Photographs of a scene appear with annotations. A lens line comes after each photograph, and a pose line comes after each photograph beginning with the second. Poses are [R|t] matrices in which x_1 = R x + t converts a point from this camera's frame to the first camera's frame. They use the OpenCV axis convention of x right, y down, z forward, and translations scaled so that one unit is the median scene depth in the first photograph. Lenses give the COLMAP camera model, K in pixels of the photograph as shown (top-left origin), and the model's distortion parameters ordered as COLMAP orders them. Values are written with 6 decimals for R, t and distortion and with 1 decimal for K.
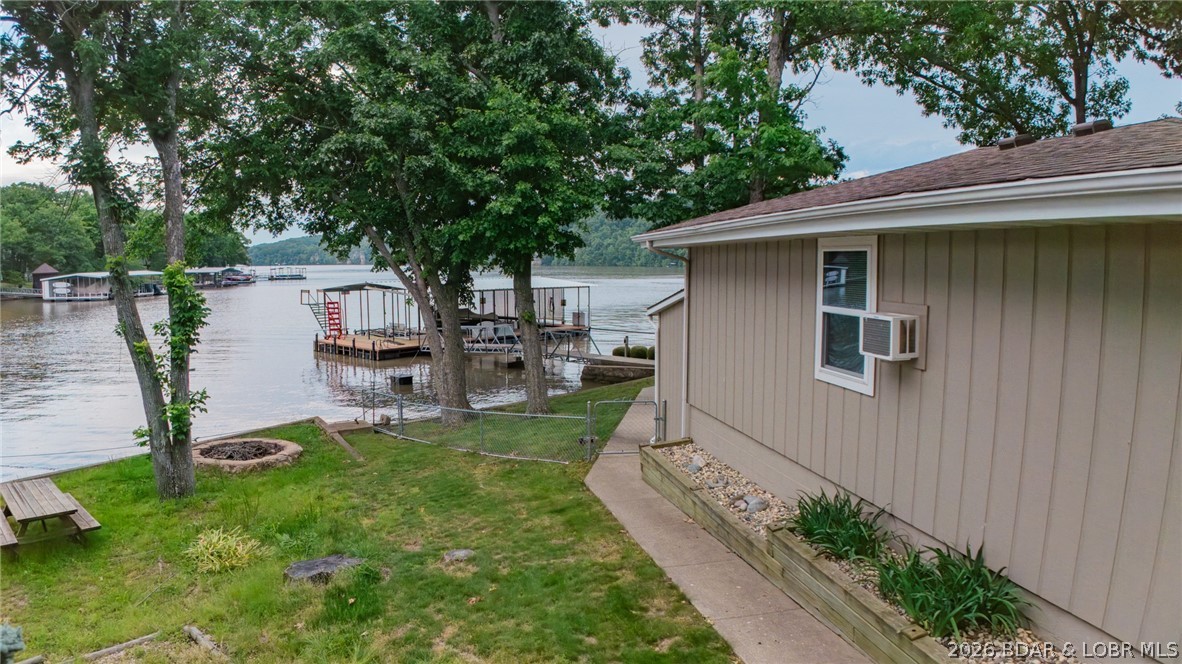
lens RADIAL K [[711.7, 0, 591.0], [0, 711.7, 332.0], [0, 0, 1]] dist [-0.170801, 0.015345]
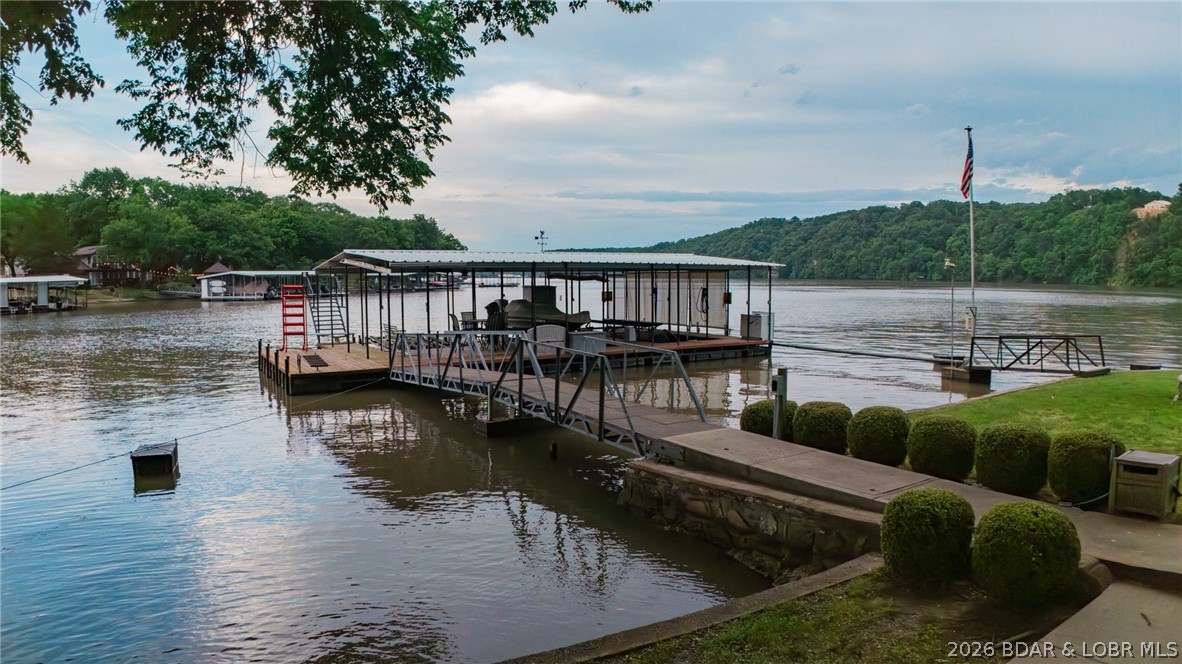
lens RADIAL K [[723.3, 0, 596.0], [0, 723.3, 338.5], [0, 0, 1]] dist [-0.178462, 0.014616]
pose [[0.948605, 0.023606, -0.315581, 0.048734], [-0.027118, 0.999610, -0.006740, -0.001834], [0.315299, 0.014951, 0.948875, 0.476715]]
